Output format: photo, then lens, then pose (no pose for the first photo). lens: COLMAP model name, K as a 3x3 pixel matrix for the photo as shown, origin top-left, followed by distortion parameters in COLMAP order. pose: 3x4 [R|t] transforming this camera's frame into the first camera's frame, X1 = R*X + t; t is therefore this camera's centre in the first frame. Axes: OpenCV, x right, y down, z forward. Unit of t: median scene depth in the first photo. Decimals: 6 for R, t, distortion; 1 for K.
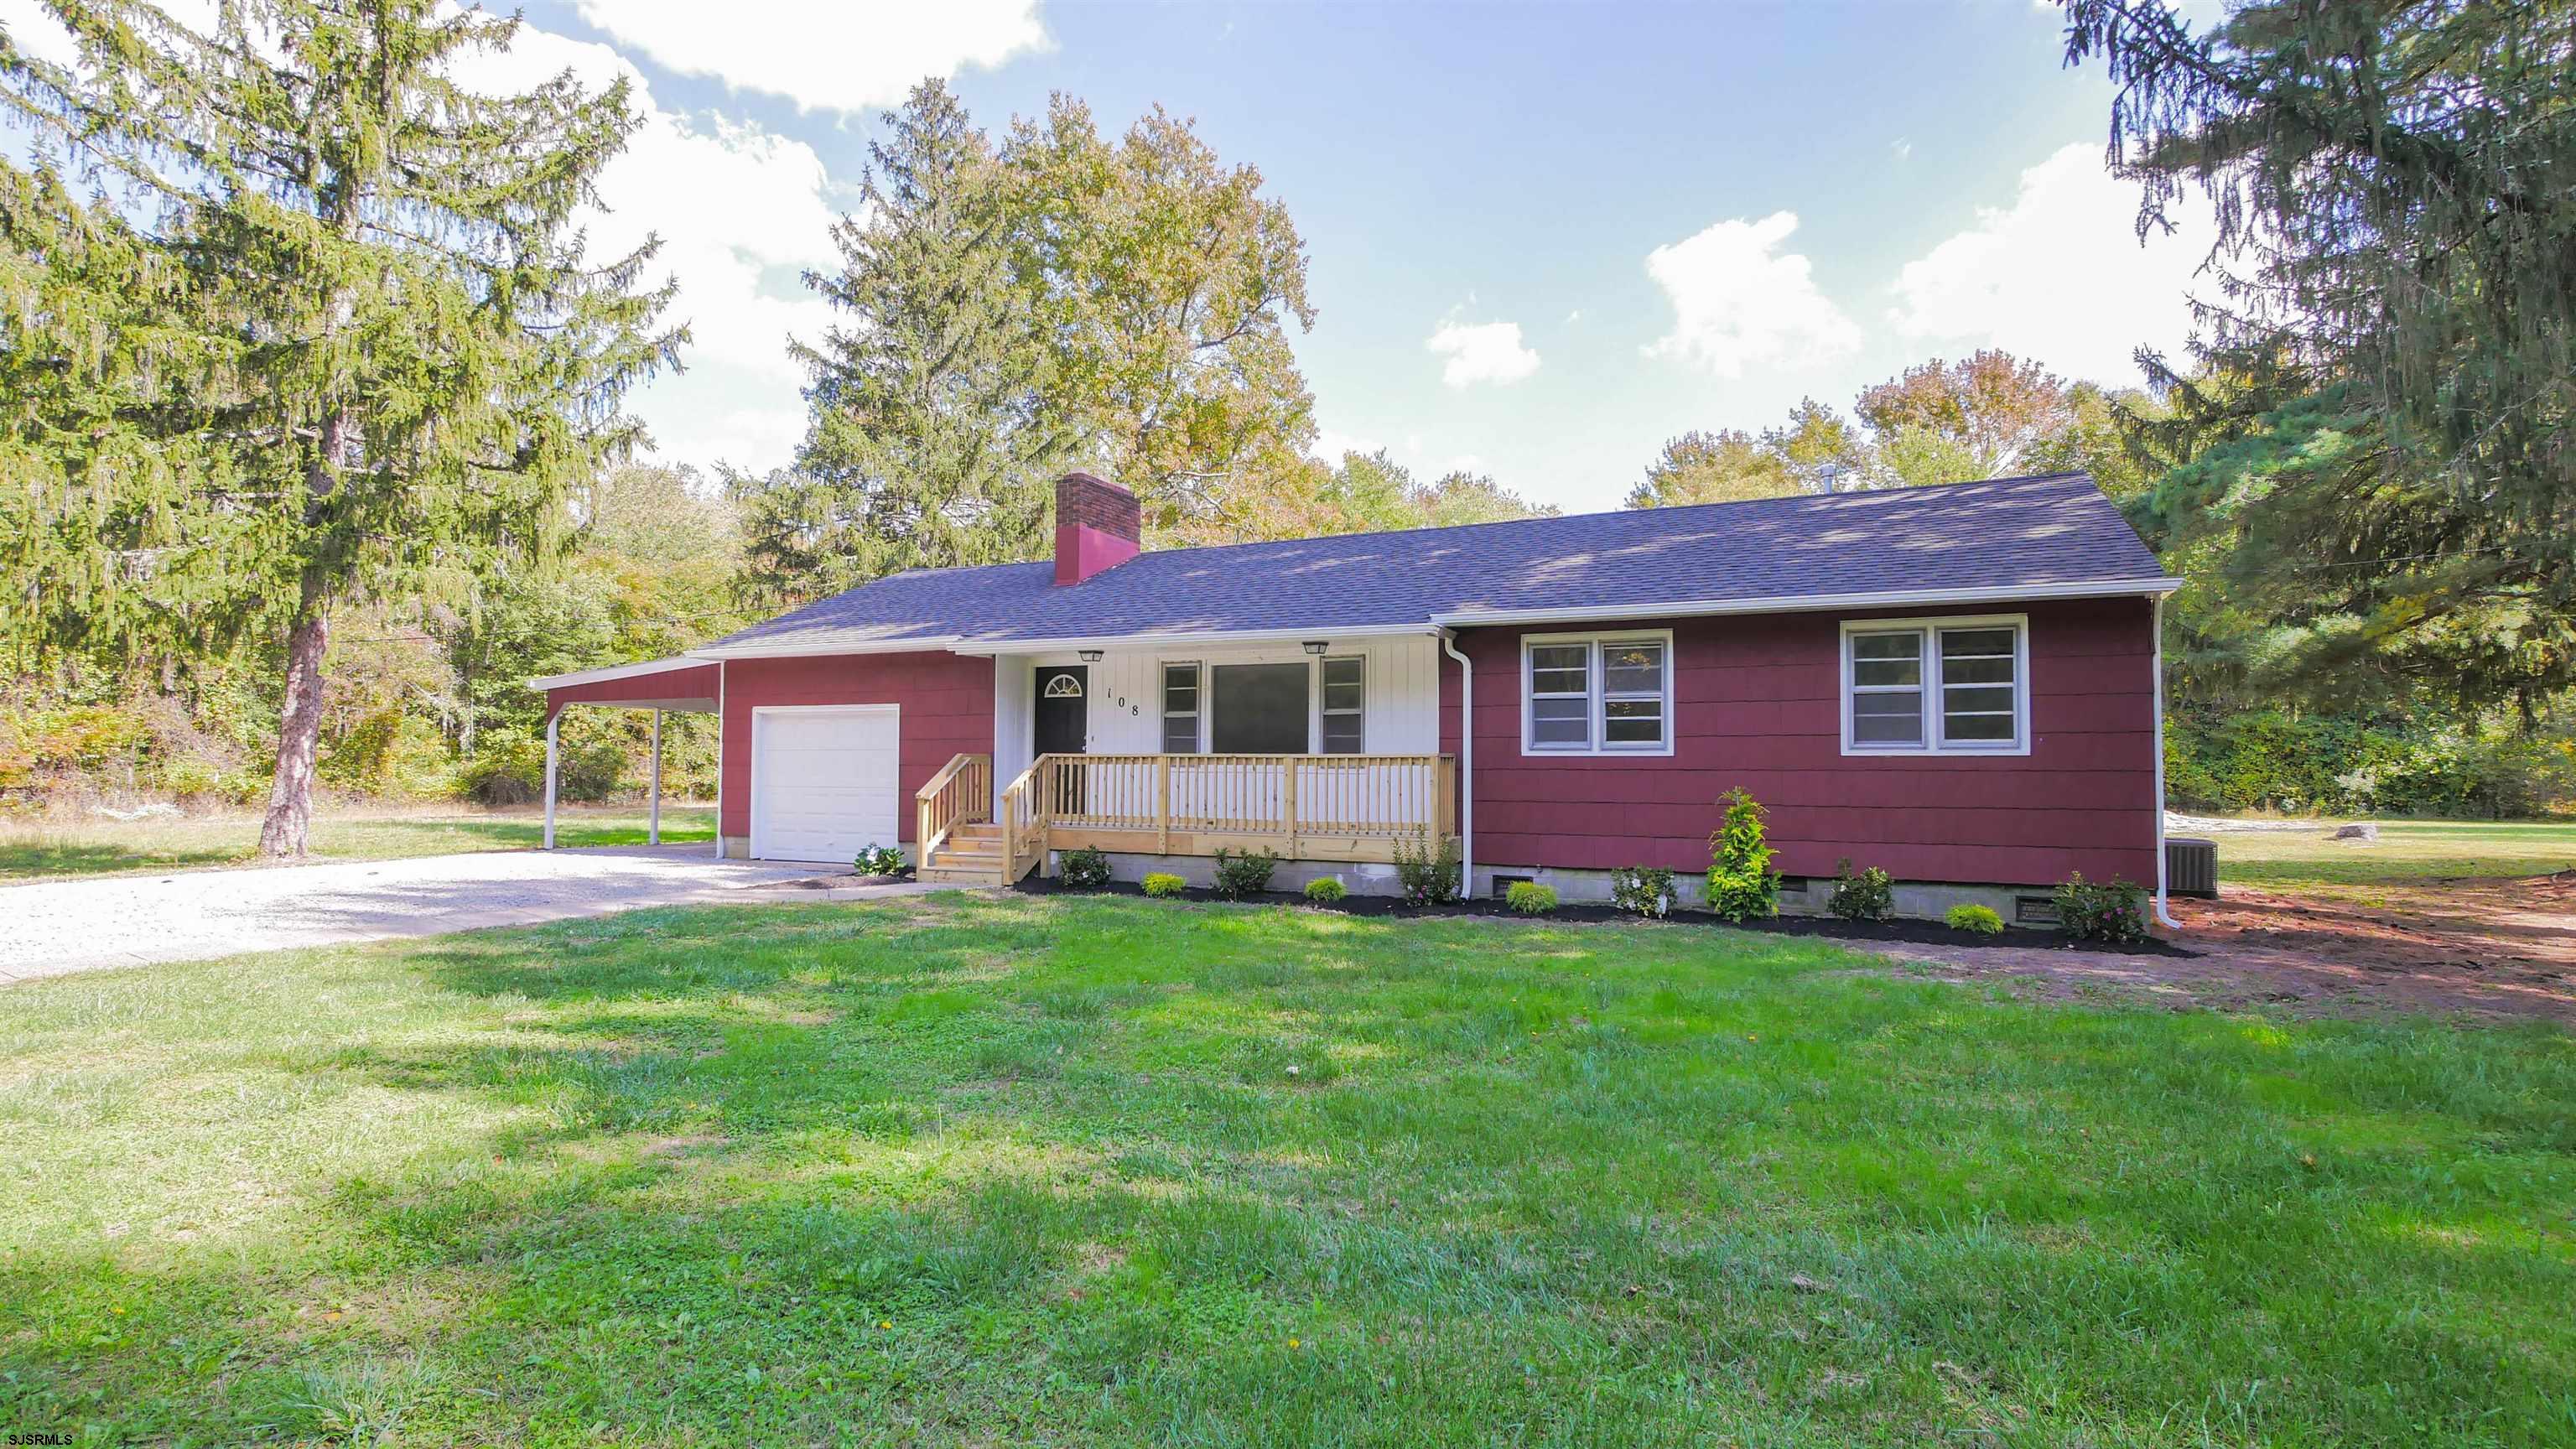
lens RADIAL K [[1267.7, 0, 1272.4], [0, 1267.7, 731.1], [0, 0, 1]] dist [0.000352, -0.001861]
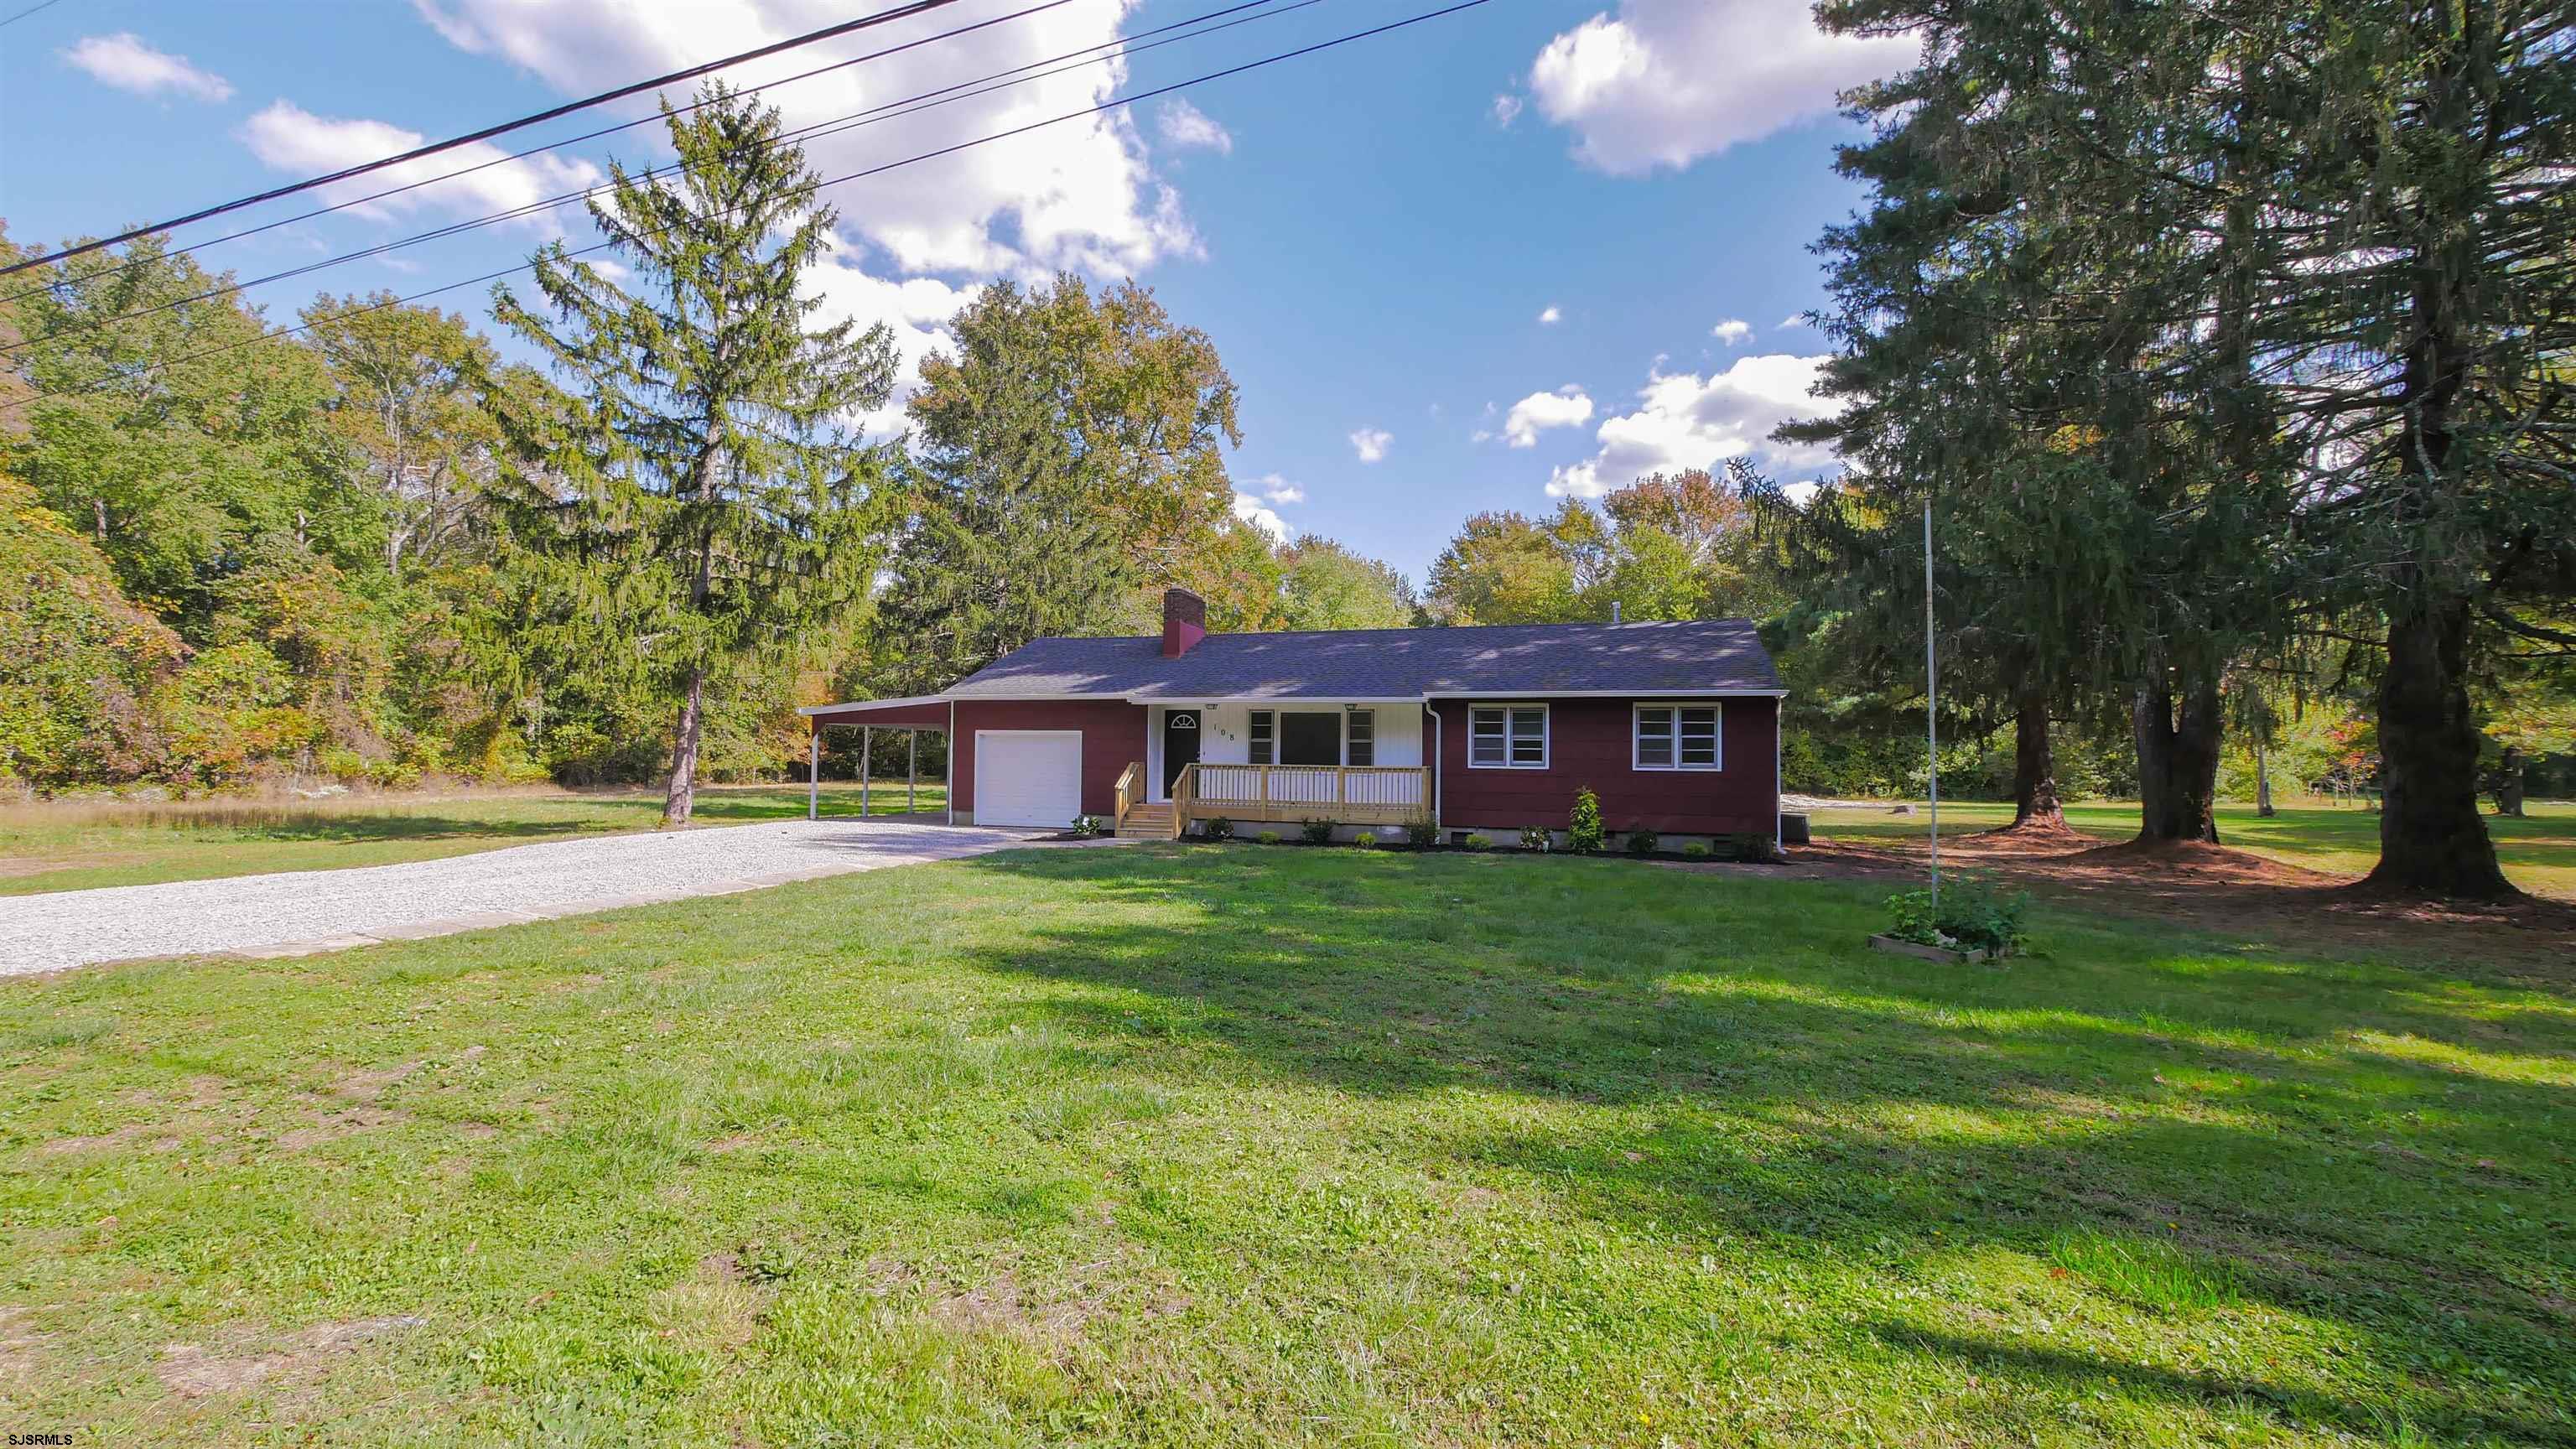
lens RADIAL K [[1061.5, 0, 1258.1], [0, 1061.5, 729.0], [0, 0, 1]] dist [-0.007652, 0.000876]
pose [[0.991309, 0.010898, 0.131101, -0.260619], [-0.011443, 0.999929, 0.003402, -0.032790], [-0.131055, -0.004872, 0.991363, -0.422172]]
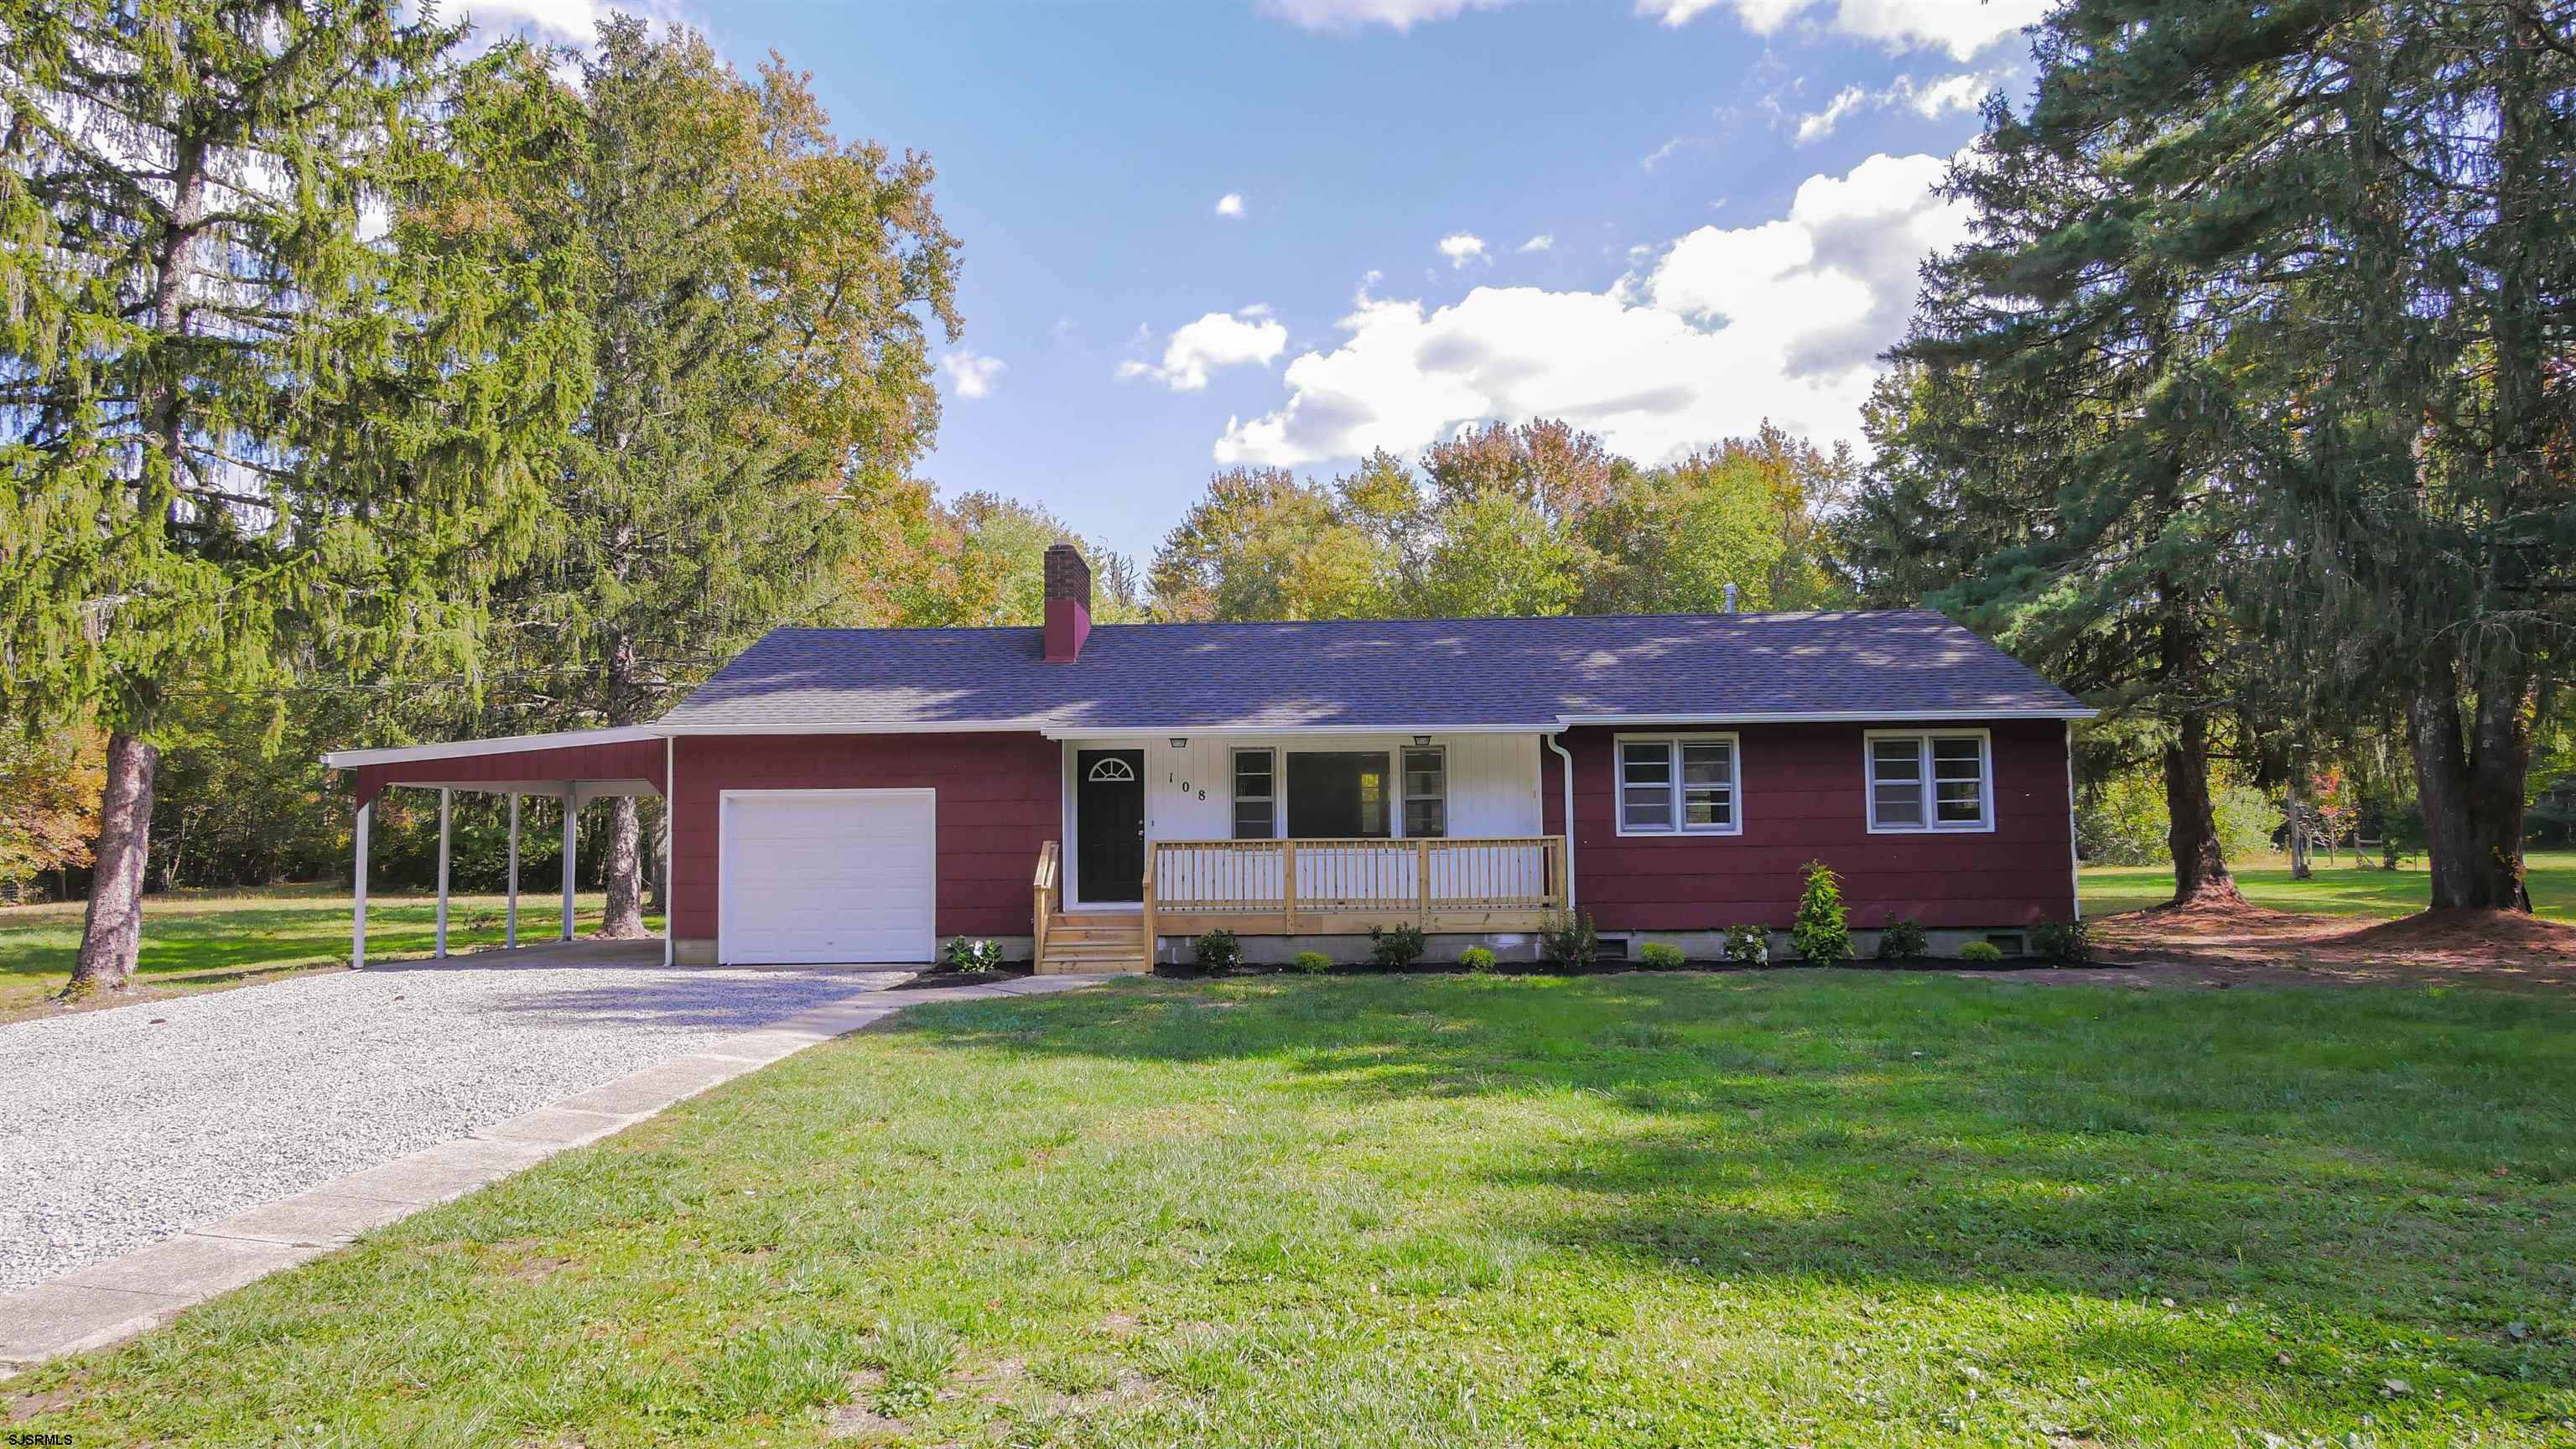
lens RADIAL K [[1561.3, 0, 1258.2], [0, 1561.3, 745.7], [0, 0, 1]] dist [-0.000821, -0.002117]
pose [[0.913806, 0.007907, 0.406074, -0.571724], [0.003537, 0.999618, -0.027423, -0.021479], [-0.406135, 0.026495, 0.913429, -0.154254]]
